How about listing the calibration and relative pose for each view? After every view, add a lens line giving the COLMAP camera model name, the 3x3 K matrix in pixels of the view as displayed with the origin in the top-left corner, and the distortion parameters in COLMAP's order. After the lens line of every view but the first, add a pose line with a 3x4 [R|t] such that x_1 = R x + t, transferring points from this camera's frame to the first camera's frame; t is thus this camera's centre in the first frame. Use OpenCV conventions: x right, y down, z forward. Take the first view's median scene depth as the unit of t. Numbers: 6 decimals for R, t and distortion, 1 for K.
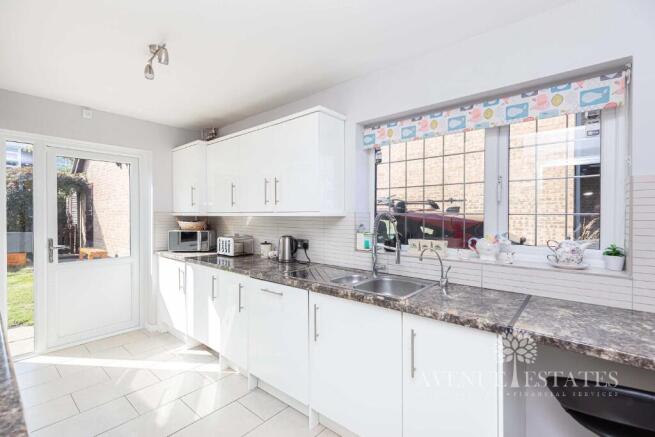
lens RADIAL K [[298.0, 0, 327.9], [0, 298.0, 217.2], [0, 0, 1]] dist [0.001840, -0.000056]
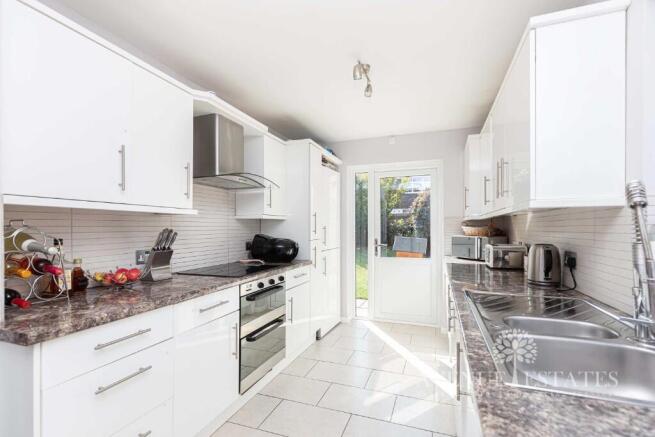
lens RADIAL K [[298.0, 0, 327.4], [0, 298.0, 228.6], [0, 0, 1]] dist [0.001840, -0.000056]
pose [[0.342657, -0.000645, -0.939460, 0.290085], [-0.009270, 0.999949, -0.004067, 0.033770], [0.939415, 0.010102, 0.342633, 0.320436]]
